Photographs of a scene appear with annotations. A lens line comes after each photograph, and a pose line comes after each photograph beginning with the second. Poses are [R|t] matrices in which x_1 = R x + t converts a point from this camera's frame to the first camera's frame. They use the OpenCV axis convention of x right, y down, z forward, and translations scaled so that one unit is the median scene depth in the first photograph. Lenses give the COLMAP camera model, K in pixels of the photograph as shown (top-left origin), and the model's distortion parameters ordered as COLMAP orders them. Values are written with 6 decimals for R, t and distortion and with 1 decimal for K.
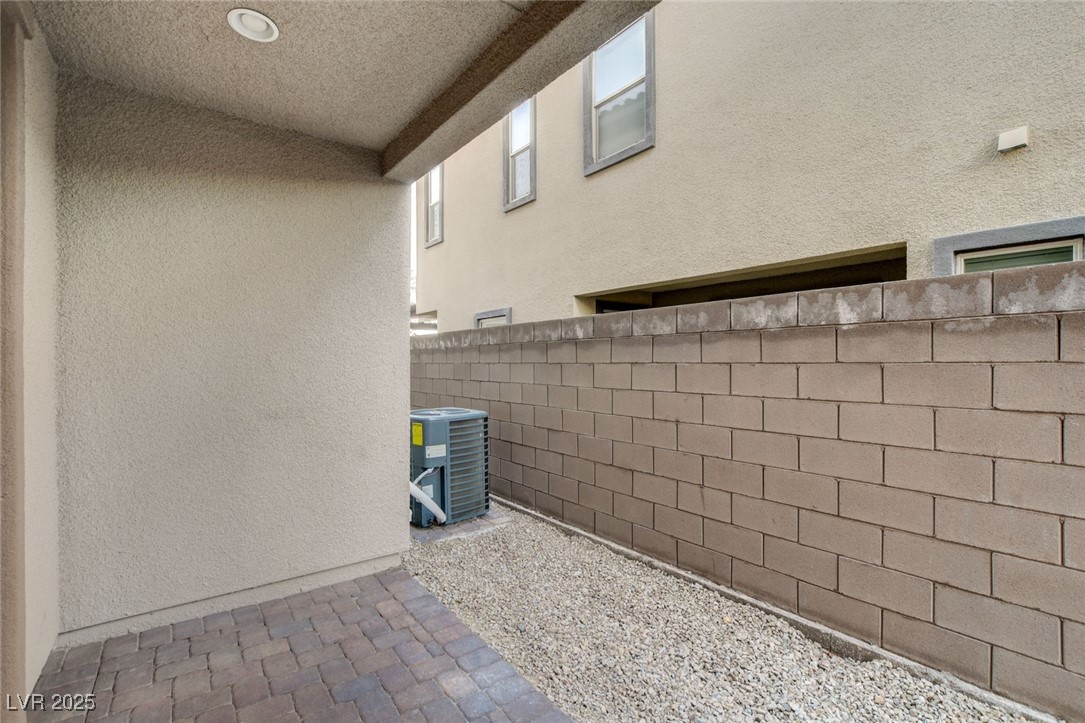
lens RADIAL K [[481.5, 0, 545.6], [0, 481.5, 363.1], [0, 0, 1]] dist [-0.015078, 0.002146]
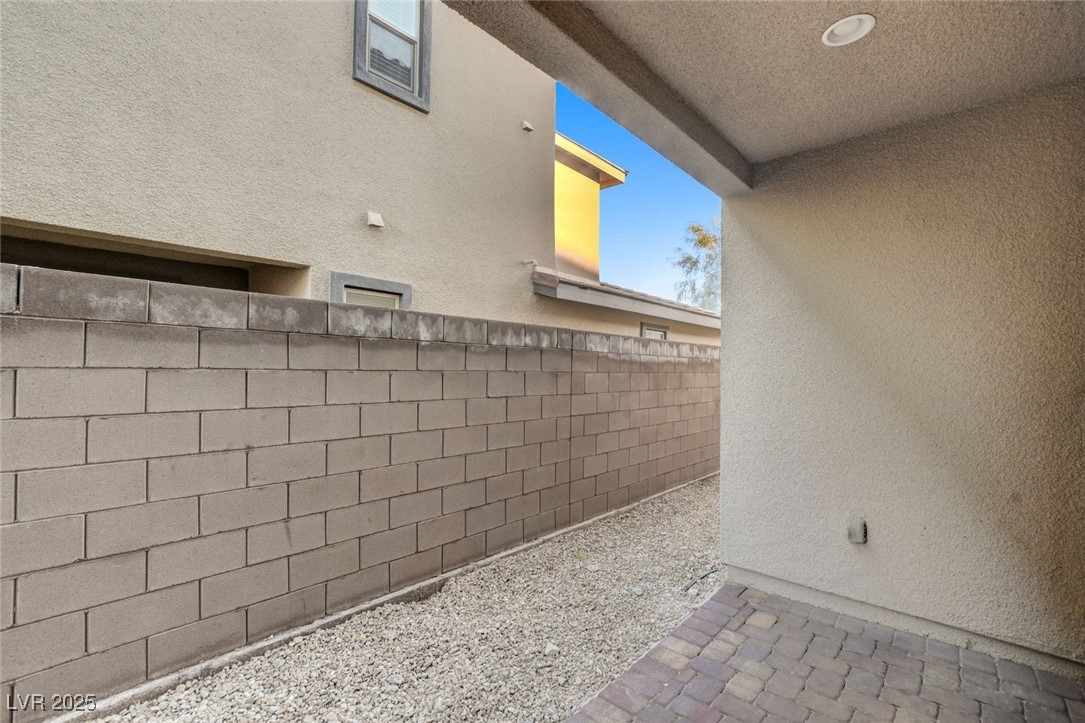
lens RADIAL K [[481.5, 0, 547.7], [0, 481.5, 360.0], [0, 0, 1]] dist [-0.015078, 0.002146]
pose [[-0.176163, 0.022671, 0.984100, -0.620120], [-0.009210, 0.999653, -0.024678, -0.000382], [-0.984318, -0.013411, -0.175893, 0.779927]]
